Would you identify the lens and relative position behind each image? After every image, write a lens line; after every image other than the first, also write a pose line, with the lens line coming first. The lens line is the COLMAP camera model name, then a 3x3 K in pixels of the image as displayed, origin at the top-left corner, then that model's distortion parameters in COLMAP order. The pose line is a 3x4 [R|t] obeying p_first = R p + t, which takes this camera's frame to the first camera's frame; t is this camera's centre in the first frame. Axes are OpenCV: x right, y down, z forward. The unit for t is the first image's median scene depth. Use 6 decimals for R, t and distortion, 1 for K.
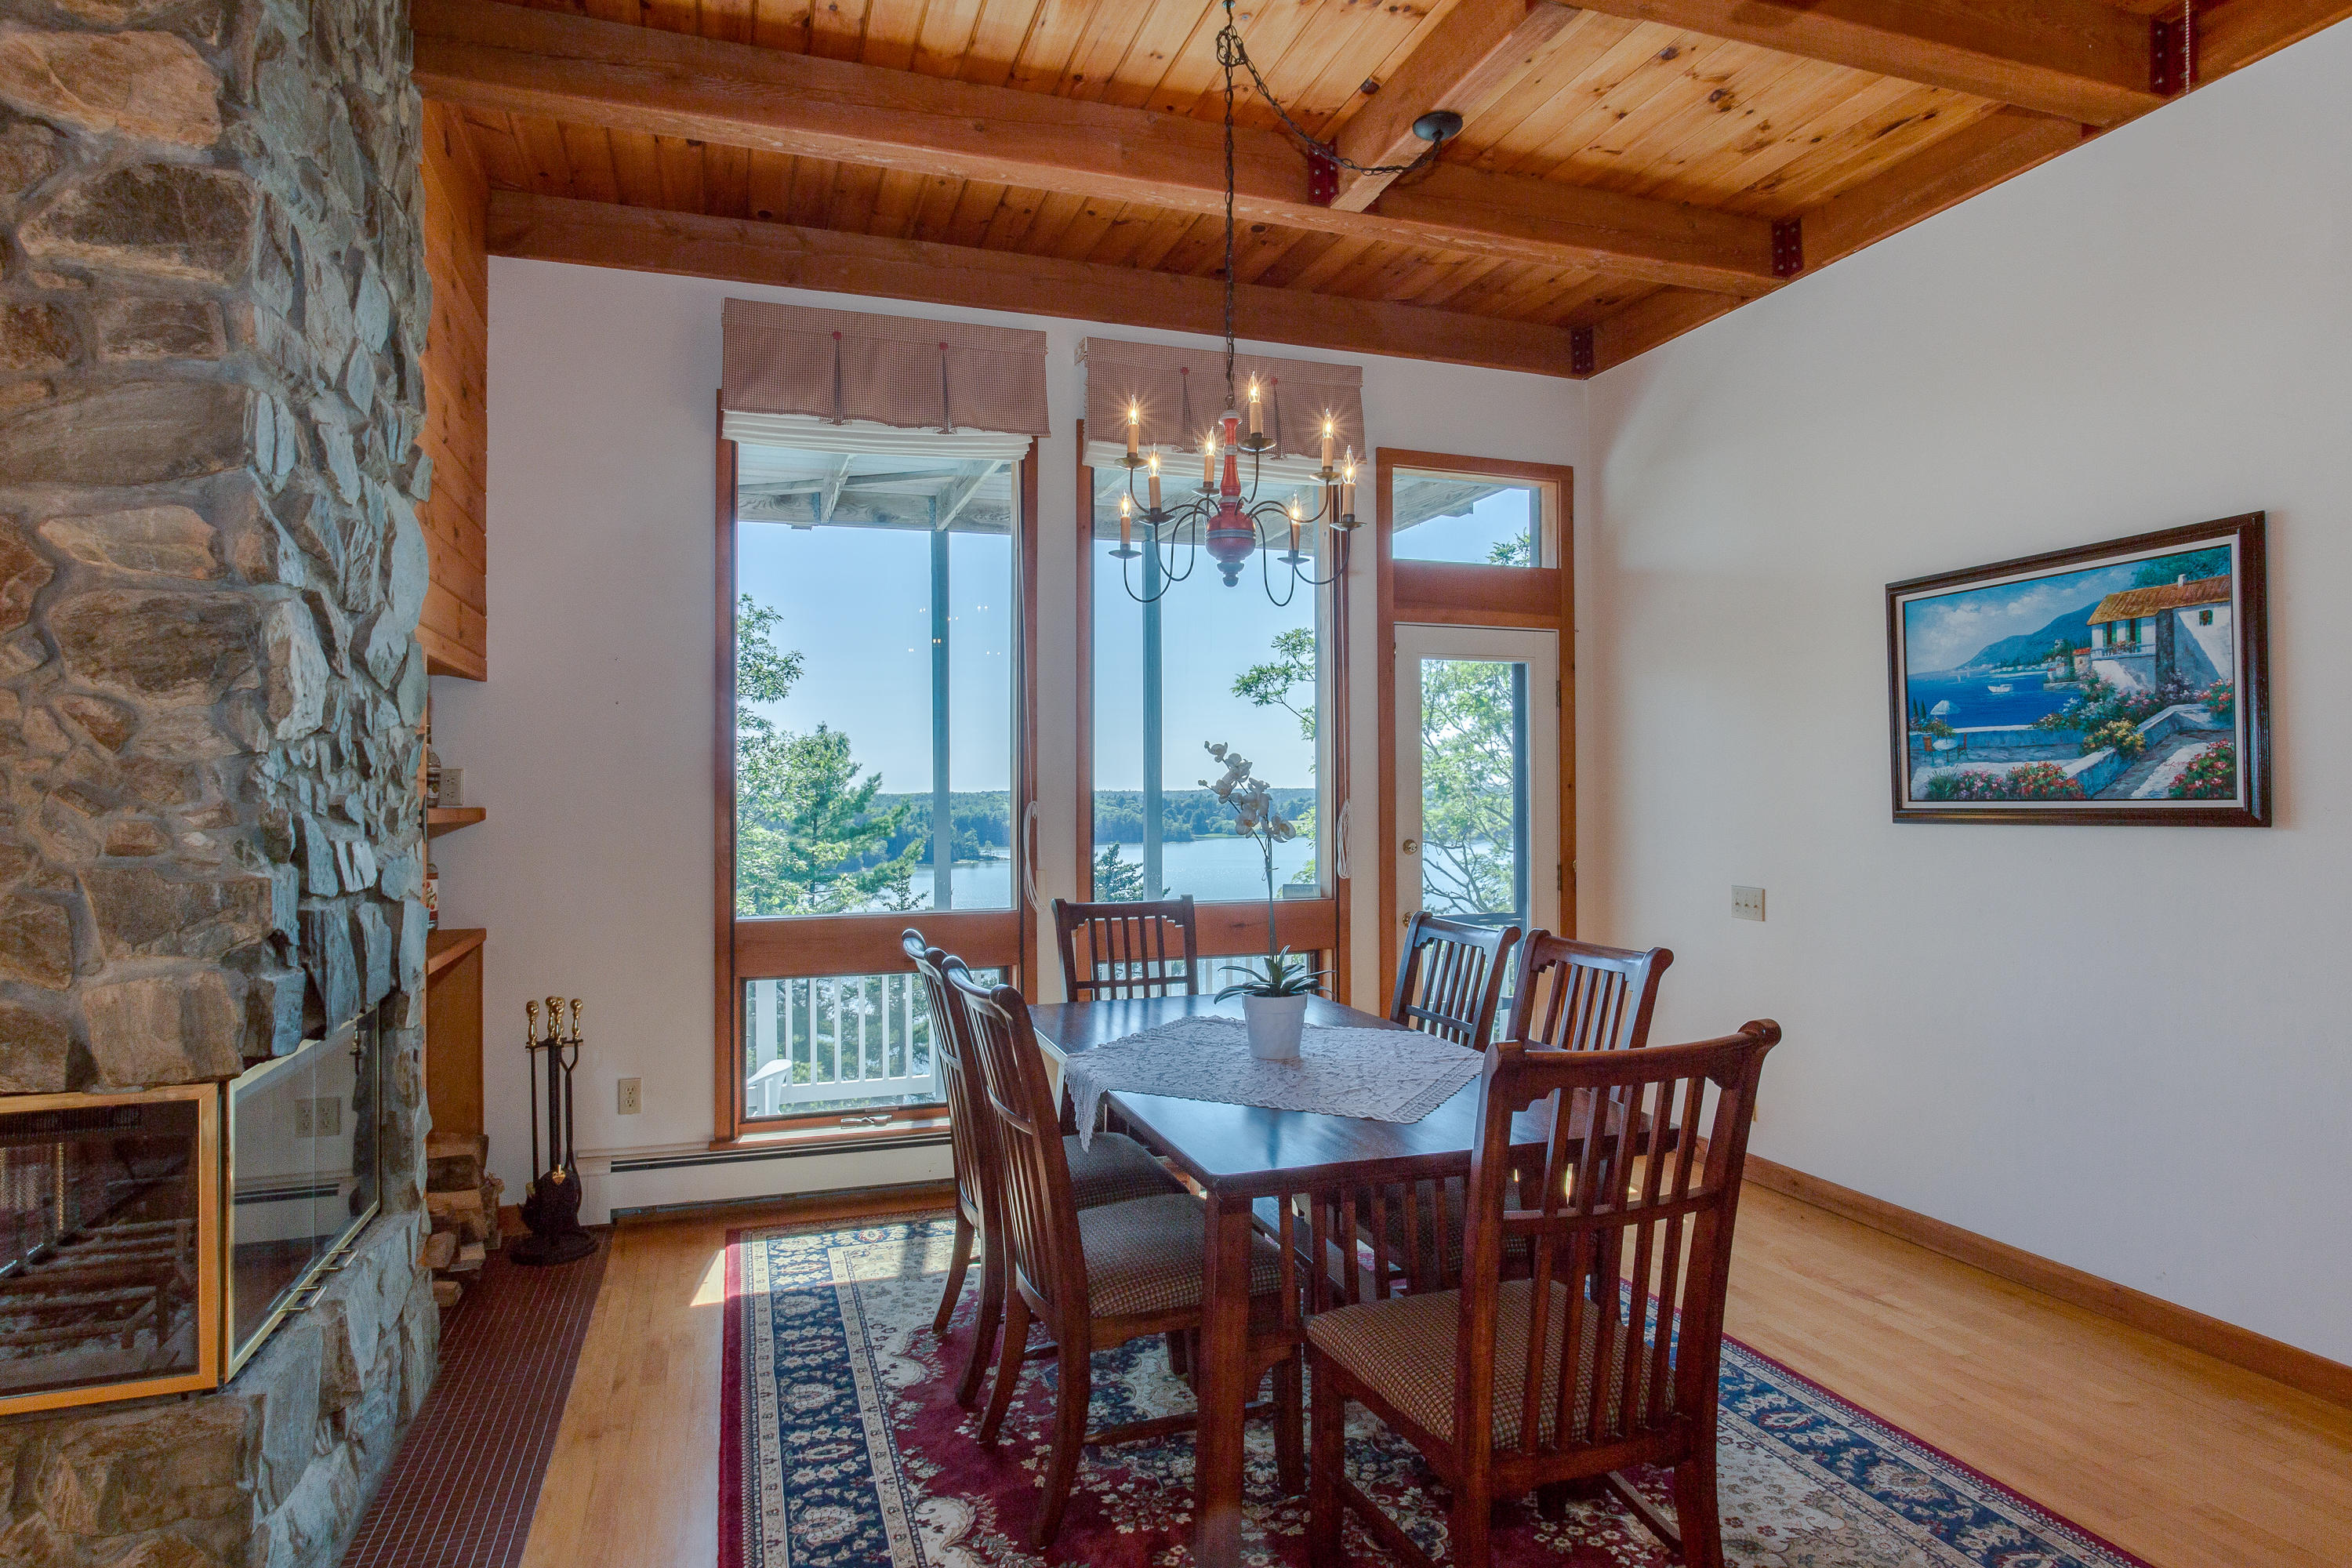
lens RADIAL K [[1280.9, 0, 1177.2], [0, 1280.9, 771.3], [0, 0, 1]] dist [0.001334, 0.000925]
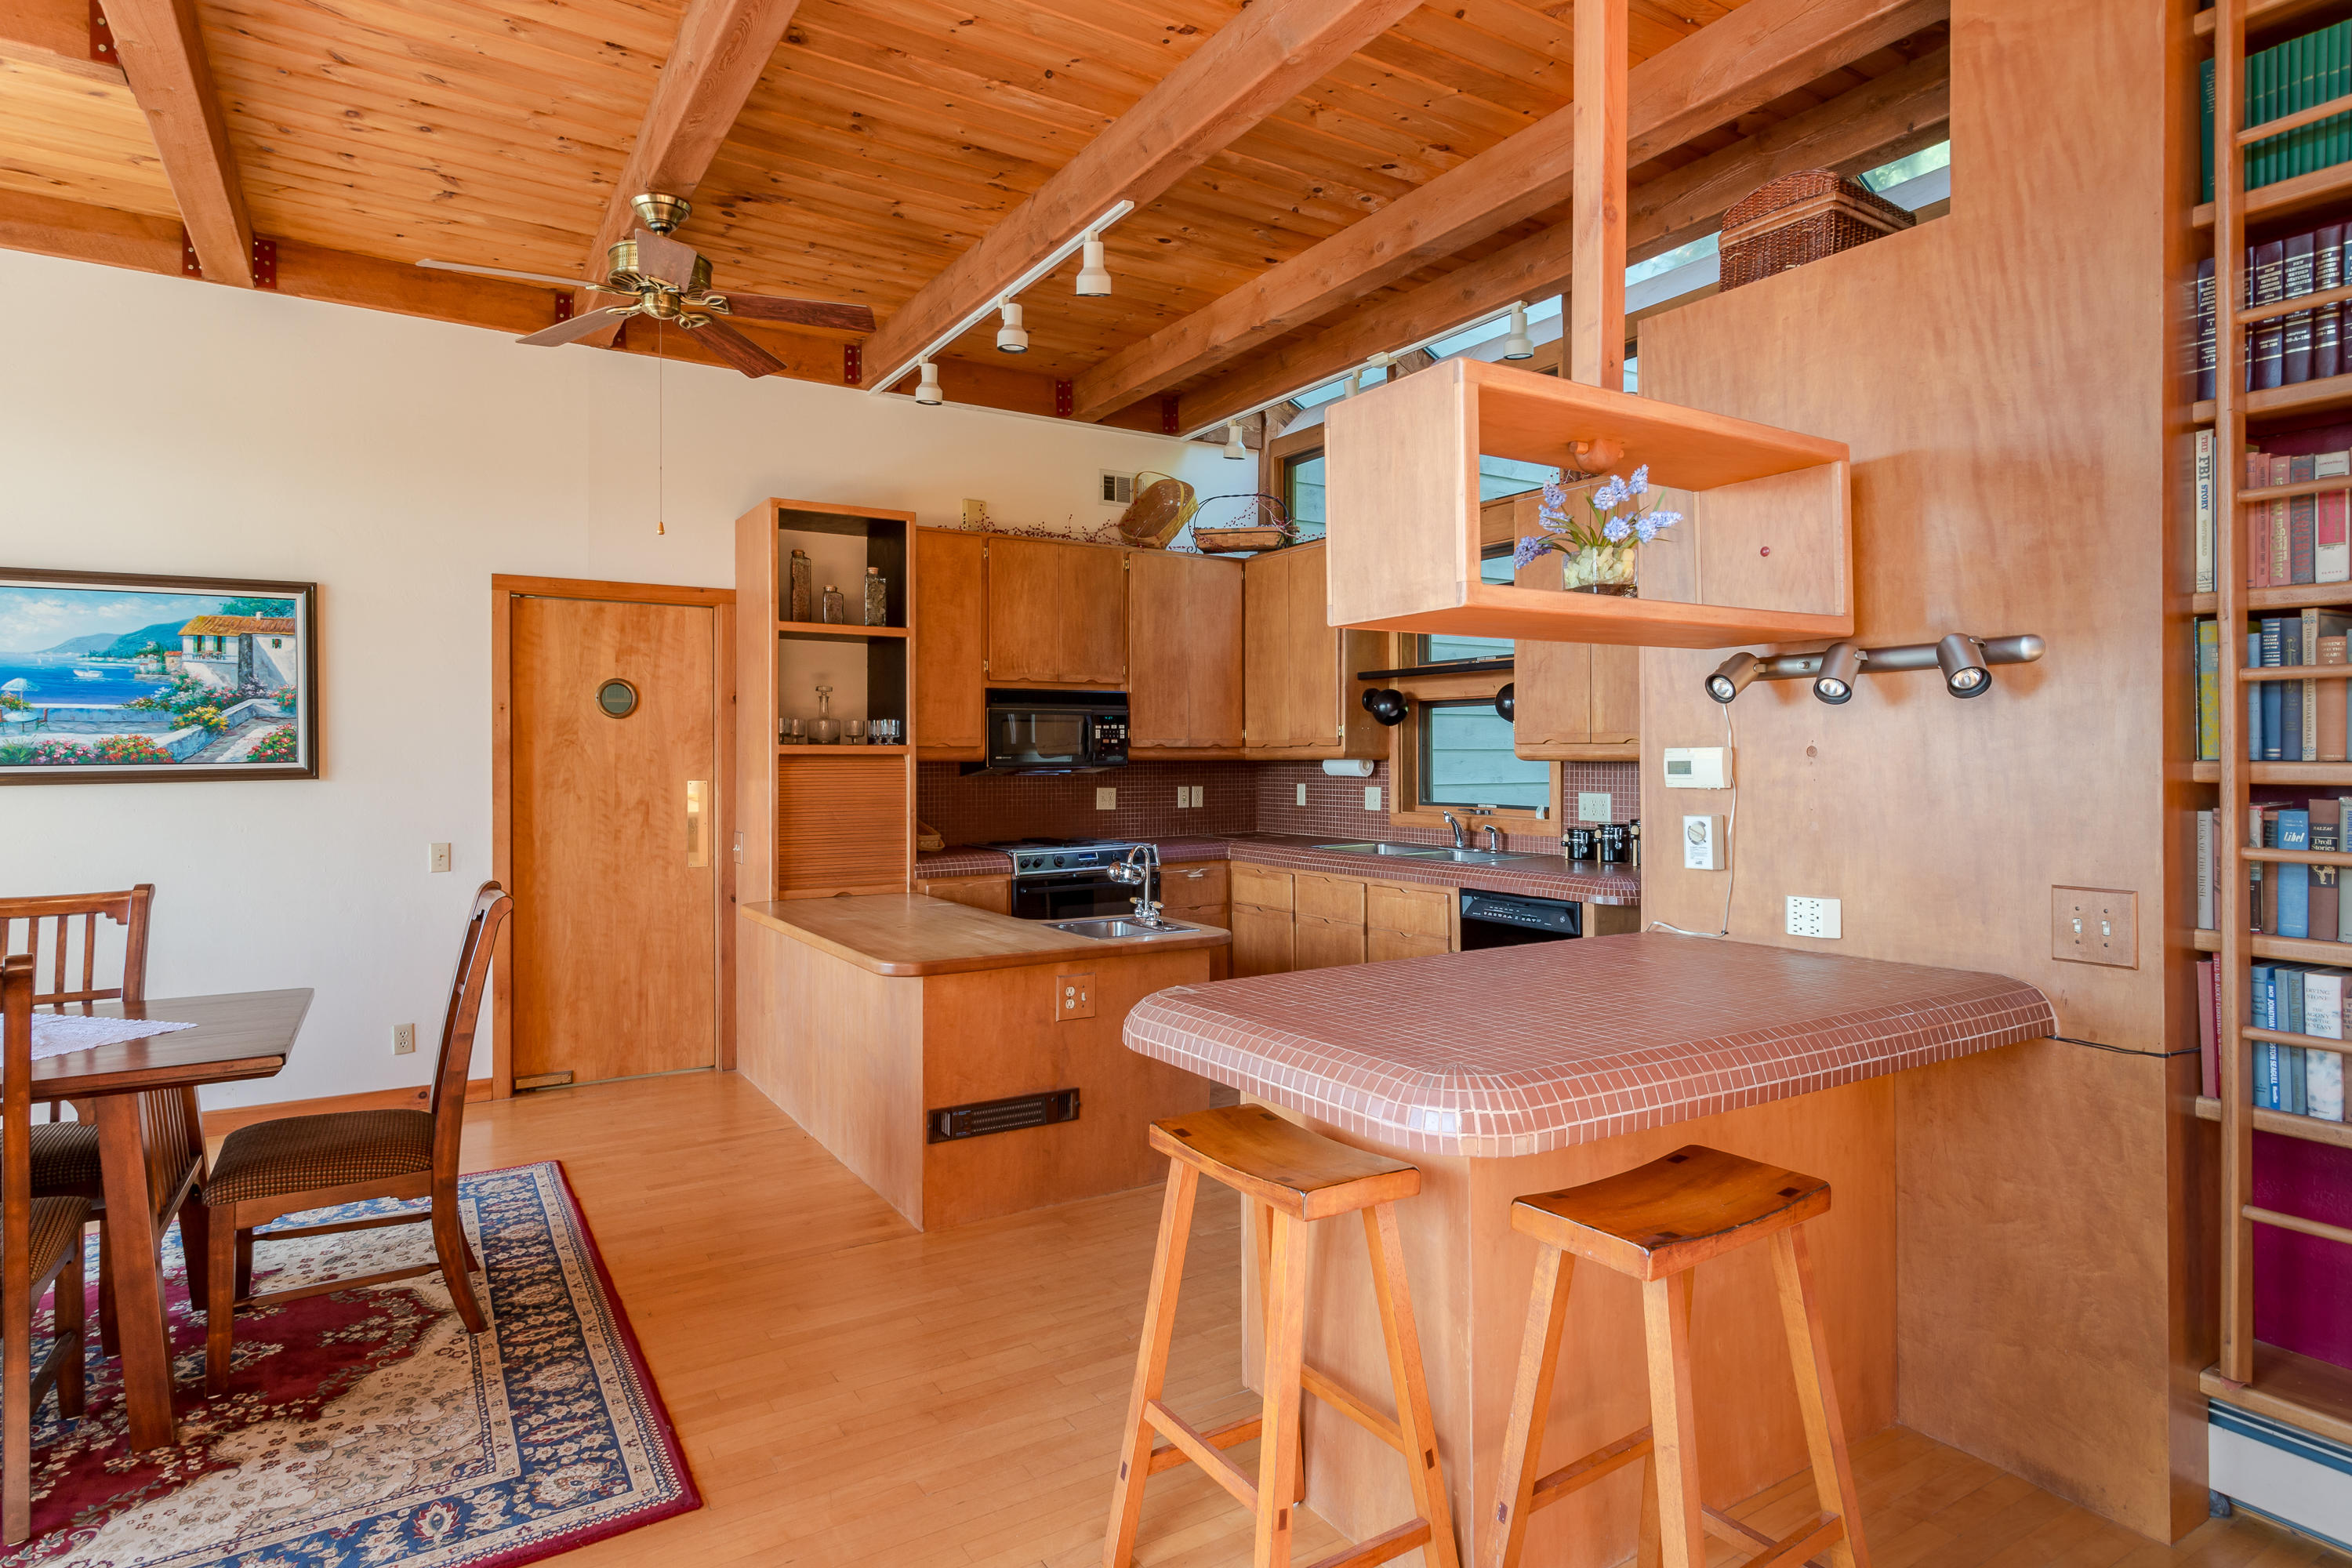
lens RADIAL K [[1280.9, 0, 1177.2], [0, 1280.9, 771.3], [0, 0, 1]] dist [0.001334, 0.000925]
pose [[-0.223337, 0.002569, 0.974738, -0.862371], [-0.006412, 0.999971, -0.004105, 0.029731], [-0.974720, -0.007167, -0.223314, 0.276716]]
